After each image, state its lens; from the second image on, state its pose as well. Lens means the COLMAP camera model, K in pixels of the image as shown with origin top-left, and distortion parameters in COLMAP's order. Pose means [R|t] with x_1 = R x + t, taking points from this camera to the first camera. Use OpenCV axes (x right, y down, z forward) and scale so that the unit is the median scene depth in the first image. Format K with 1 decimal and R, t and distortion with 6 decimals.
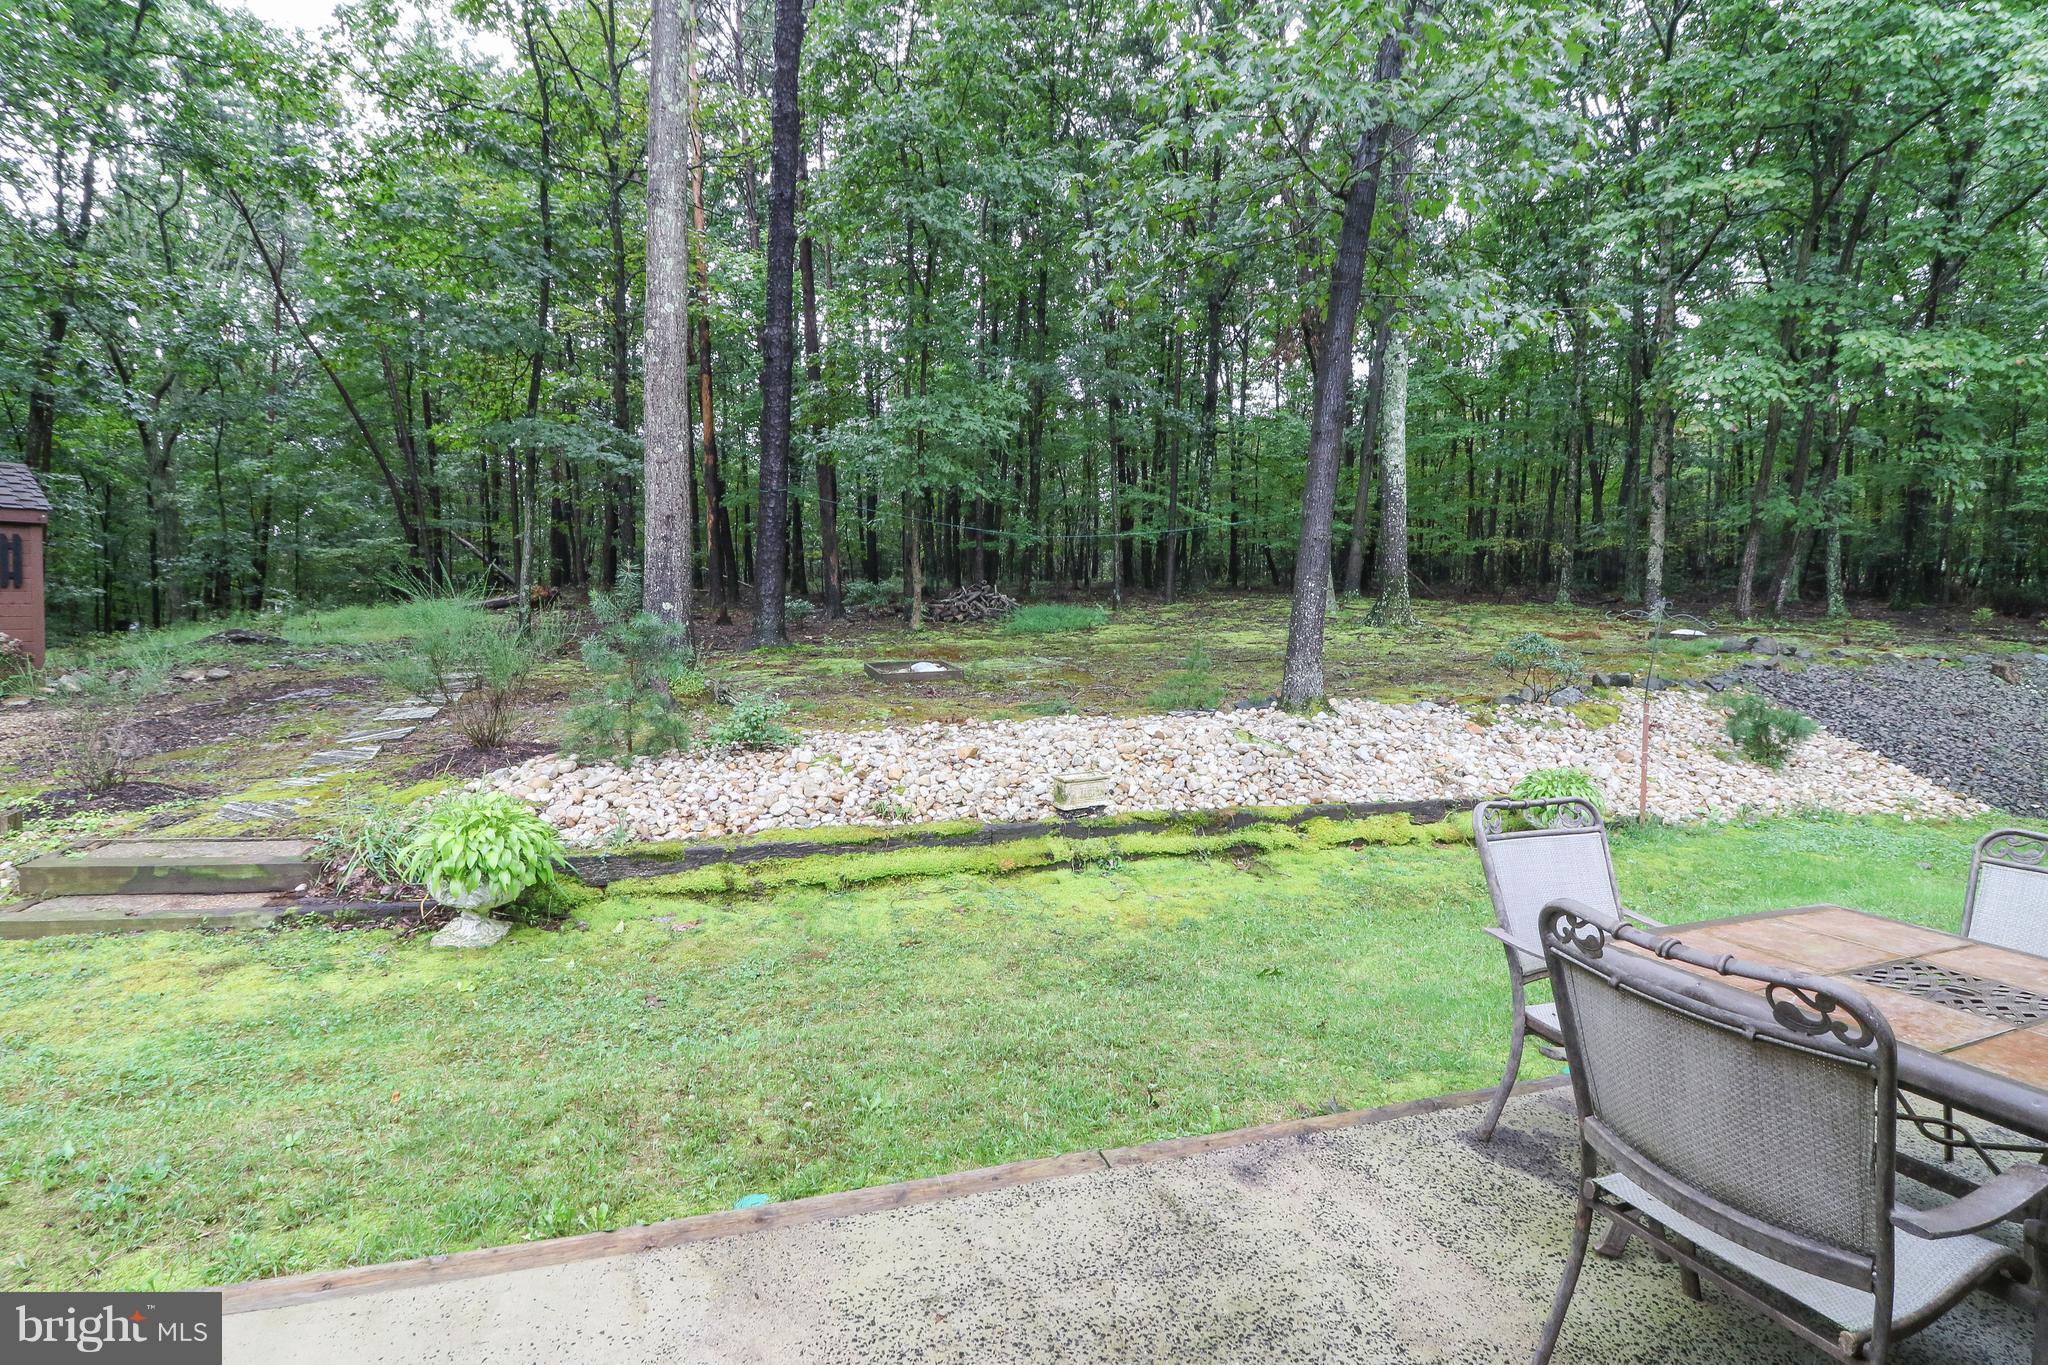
lens RADIAL K [[939.1, 0, 1018.0], [0, 939.1, 678.6], [0, 0, 1]] dist [-0.010526, -0.007102]
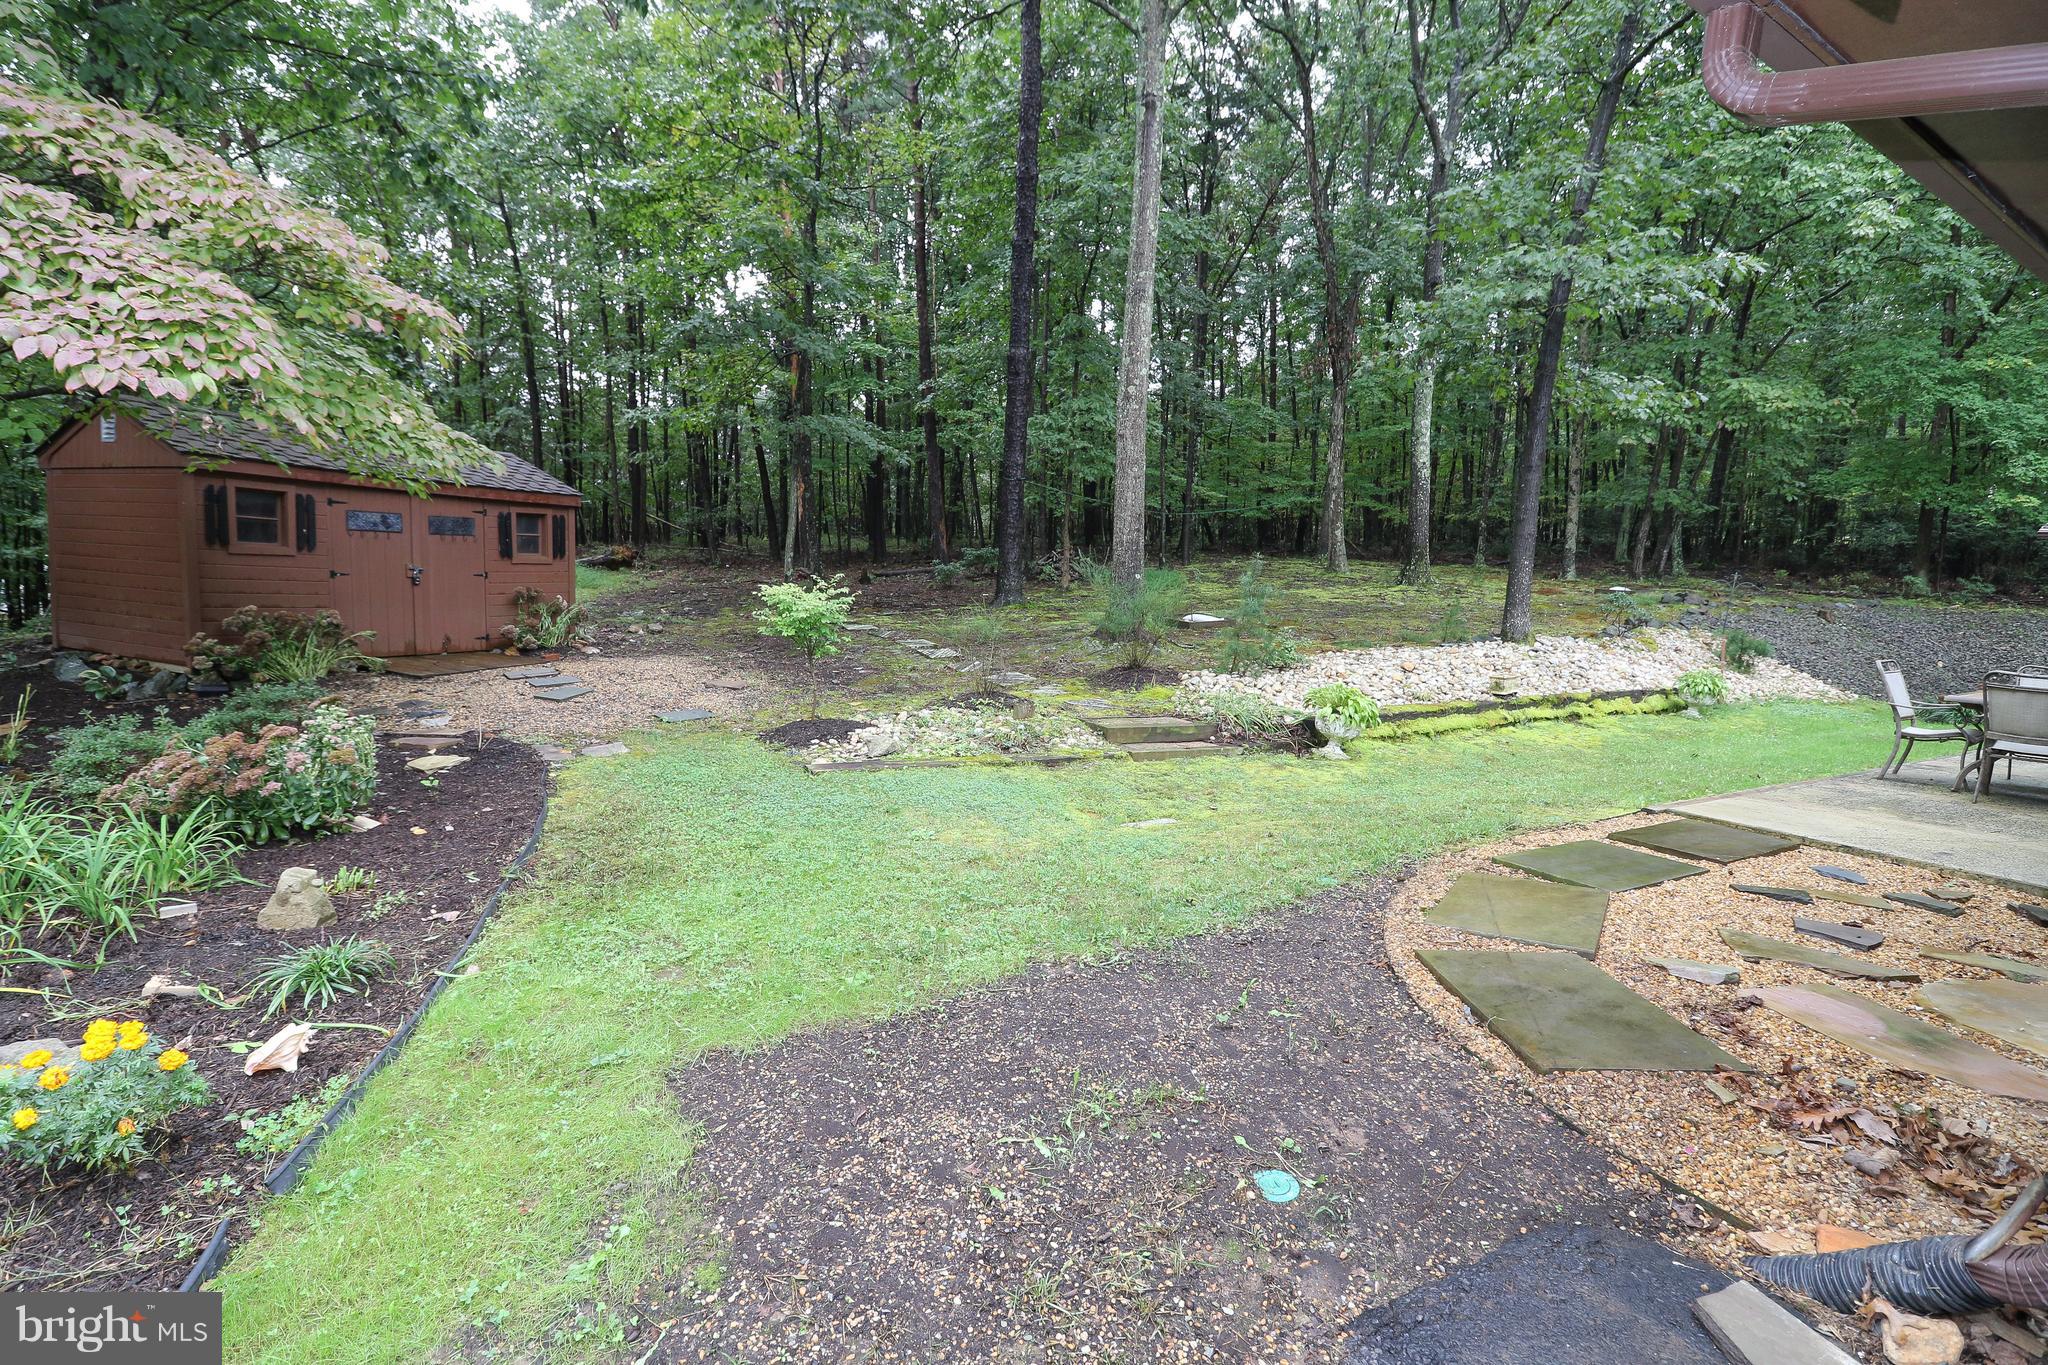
lens RADIAL K [[939.1, 0, 1015.5], [0, 939.1, 666.4], [0, 0, 1]] dist [-0.010526, -0.007102]
pose [[0.982946, -0.019091, 0.182901, -0.752704], [0.012531, 0.999238, 0.036954, 0.005669], [-0.183467, -0.034031, 0.982437, -0.366323]]
